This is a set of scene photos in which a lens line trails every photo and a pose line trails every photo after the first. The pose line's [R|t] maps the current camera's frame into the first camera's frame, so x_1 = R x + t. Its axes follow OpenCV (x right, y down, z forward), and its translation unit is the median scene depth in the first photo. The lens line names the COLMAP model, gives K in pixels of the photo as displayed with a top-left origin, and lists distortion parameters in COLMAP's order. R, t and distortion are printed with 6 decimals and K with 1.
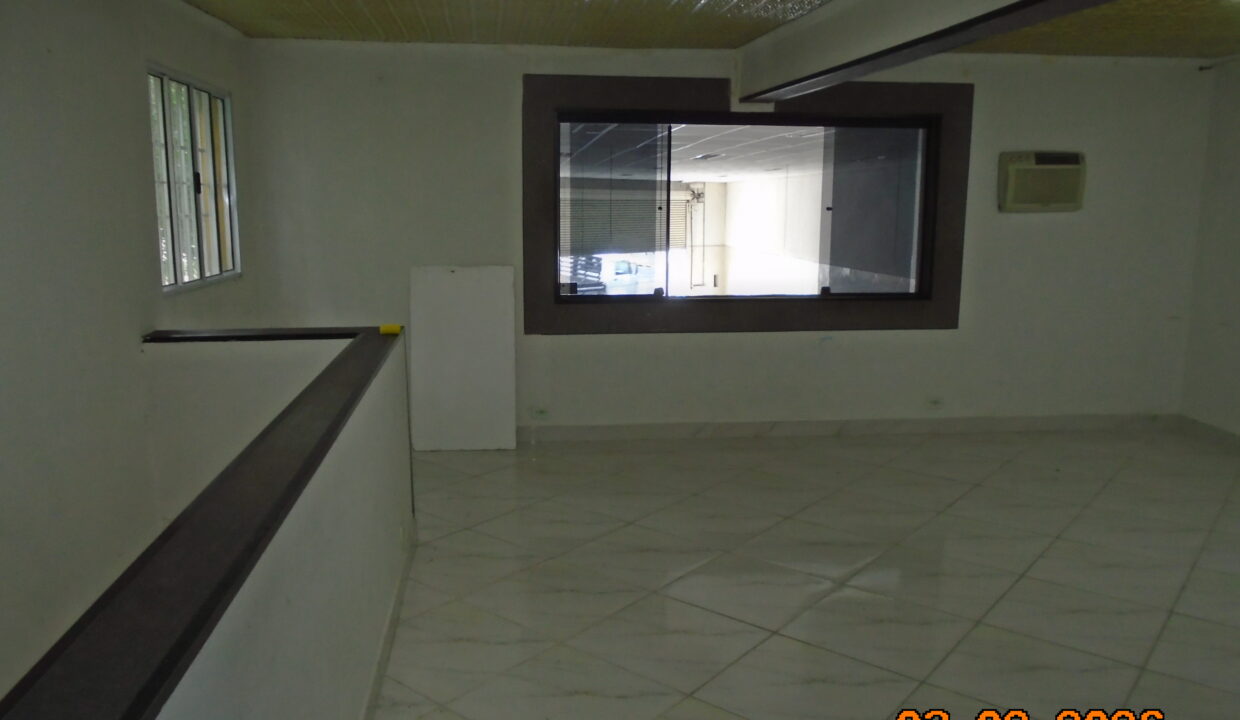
lens RADIAL K [[928.5, 0, 615.8], [0, 928.5, 349.7], [0, 0, 1]] dist [-0.030459, 0.009530]
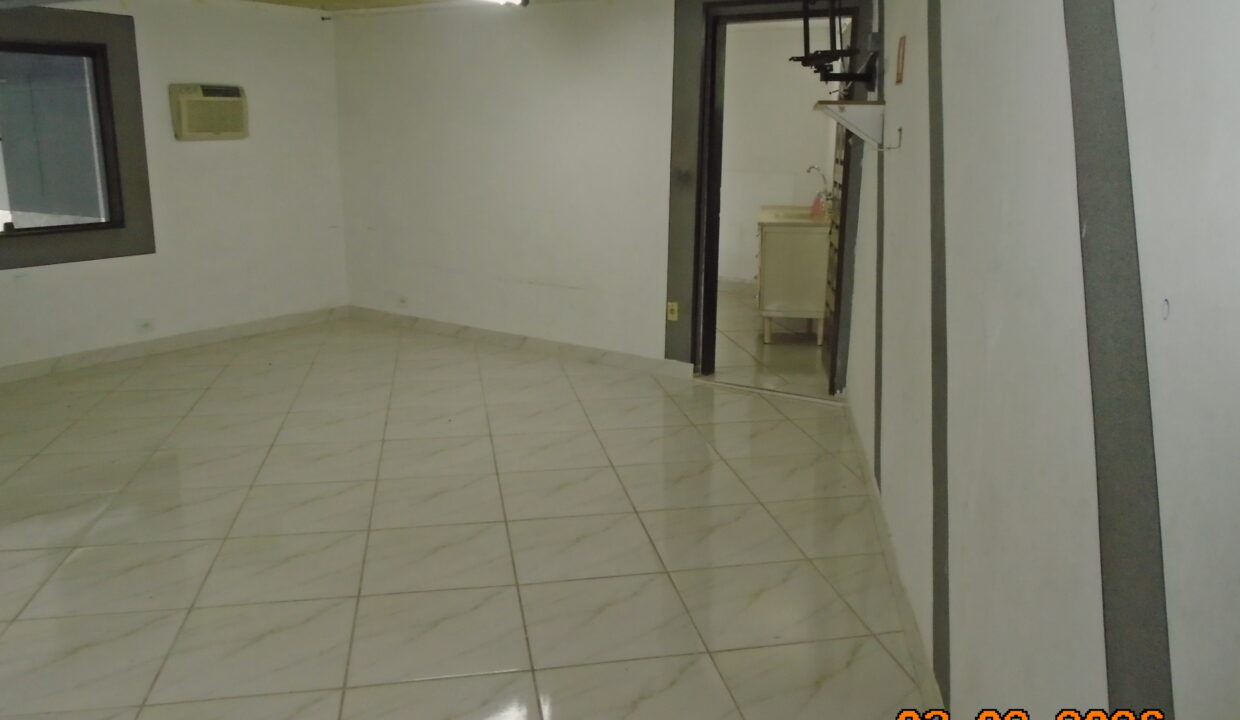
lens RADIAL K [[928.5, 0, 617.8], [0, 928.5, 362.4], [0, 0, 1]] dist [-0.030459, 0.009530]
pose [[0.638763, -0.181929, 0.747586, -0.106152], [0.118078, 0.983312, 0.138404, 0.017334], [-0.760289, -0.000134, 0.649585, -0.087632]]
